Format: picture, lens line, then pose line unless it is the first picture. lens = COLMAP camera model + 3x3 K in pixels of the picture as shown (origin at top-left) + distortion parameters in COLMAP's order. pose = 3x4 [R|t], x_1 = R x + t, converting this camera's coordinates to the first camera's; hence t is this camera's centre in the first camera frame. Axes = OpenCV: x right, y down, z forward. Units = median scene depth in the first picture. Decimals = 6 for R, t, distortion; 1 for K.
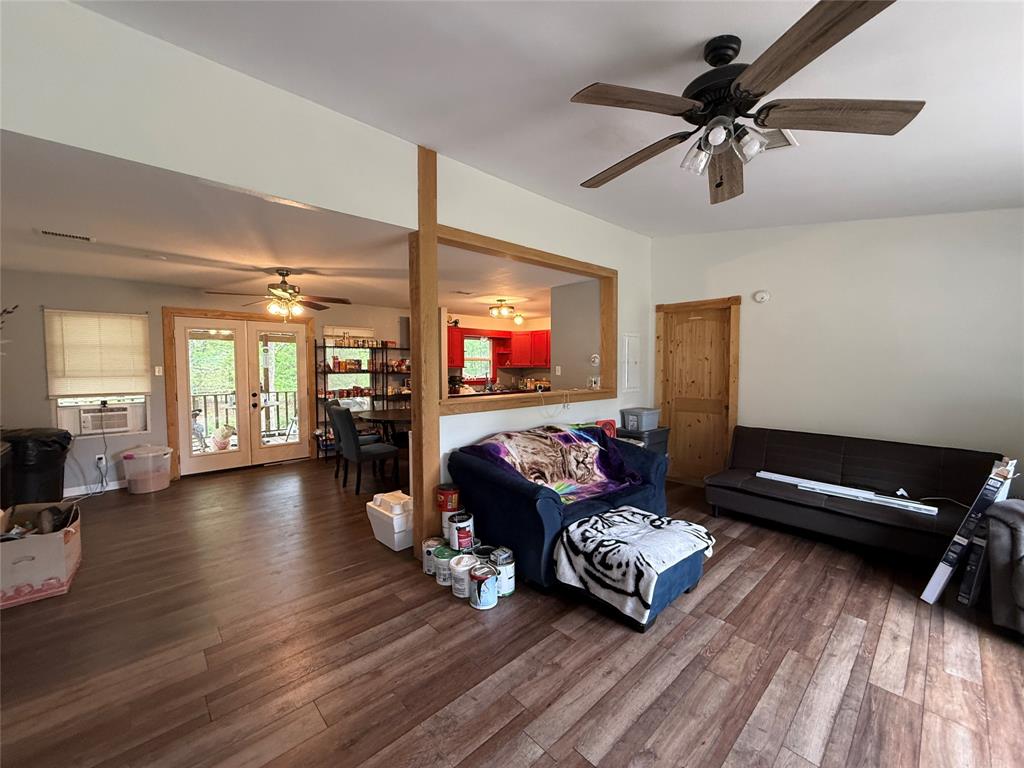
lens RADIAL K [[412.0, 0, 512.0], [0, 412.0, 384.0], [0, 0, 1]] dist [0.000299, 0.000003]
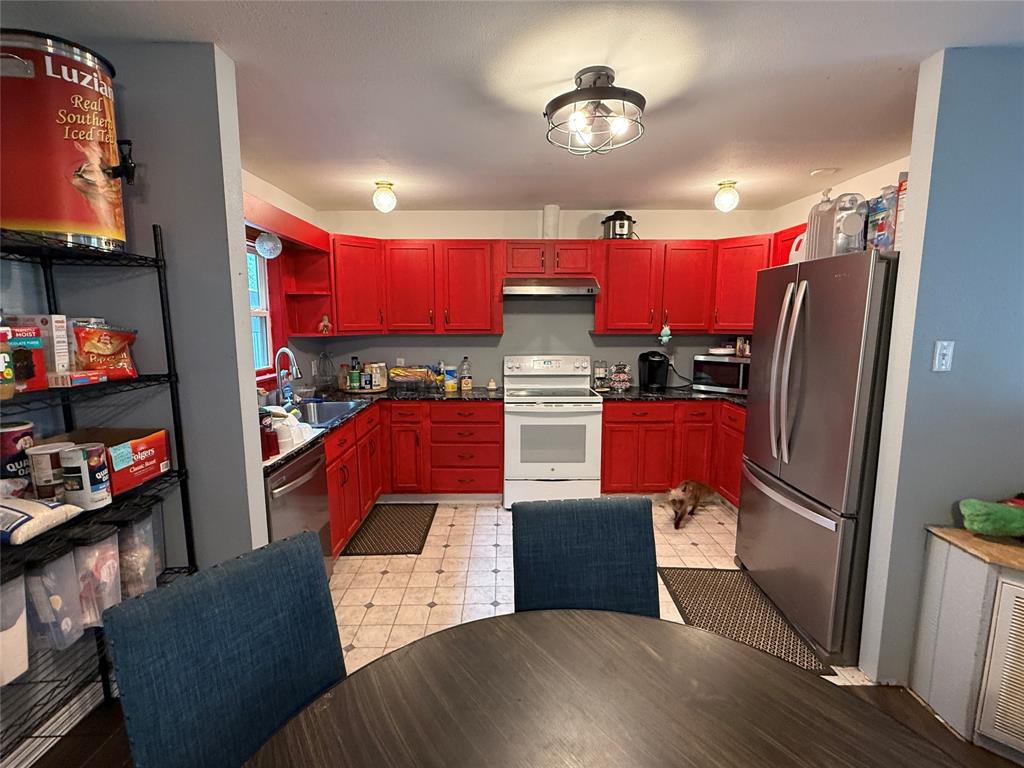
lens RADIAL K [[482.2, 0, 512.0], [0, 482.2, 384.0], [0, 0, 1]] dist [-0.002643, -0.001035]
pose [[0.676247, -0.098699, 0.730033, -0.256877], [0.036290, 0.994244, 0.100803, -0.042701], [-0.735781, -0.041675, 0.675937, 0.730427]]
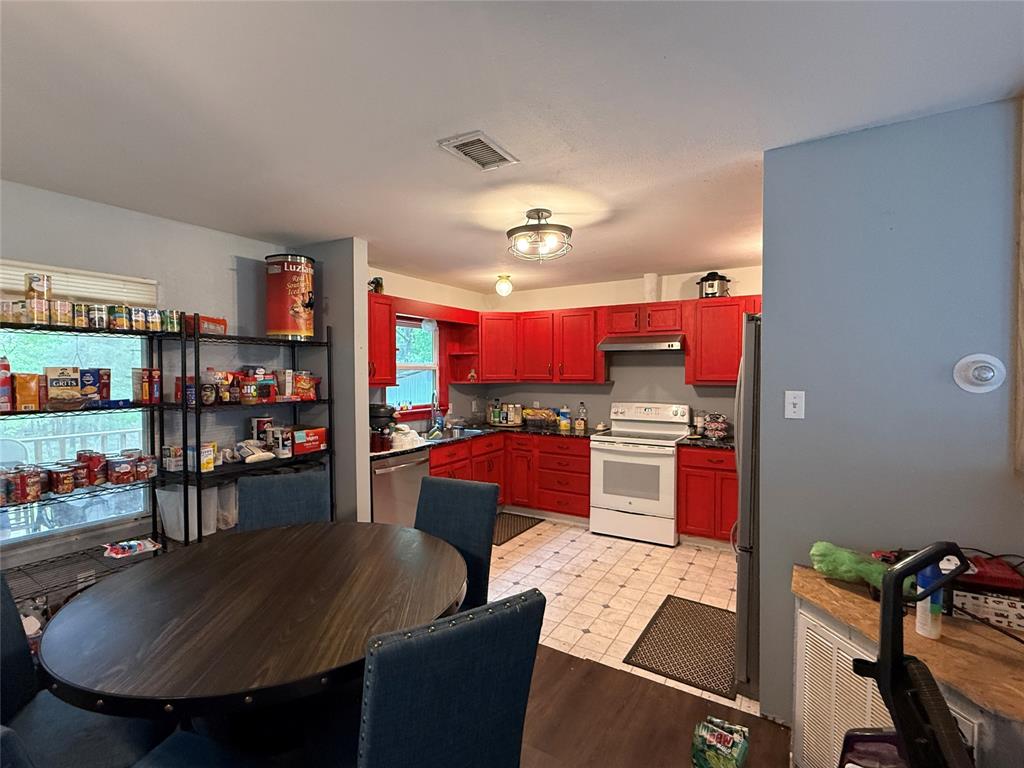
lens RADIAL K [[482.2, 0, 512.0], [0, 482.2, 384.0], [0, 0, 1]] dist [-0.002643, -0.001035]
pose [[0.962020, -0.009390, 0.272816, -0.152351], [0.015203, 0.999700, -0.019203, -0.032870], [-0.272554, 0.022621, 0.961875, 0.512029]]
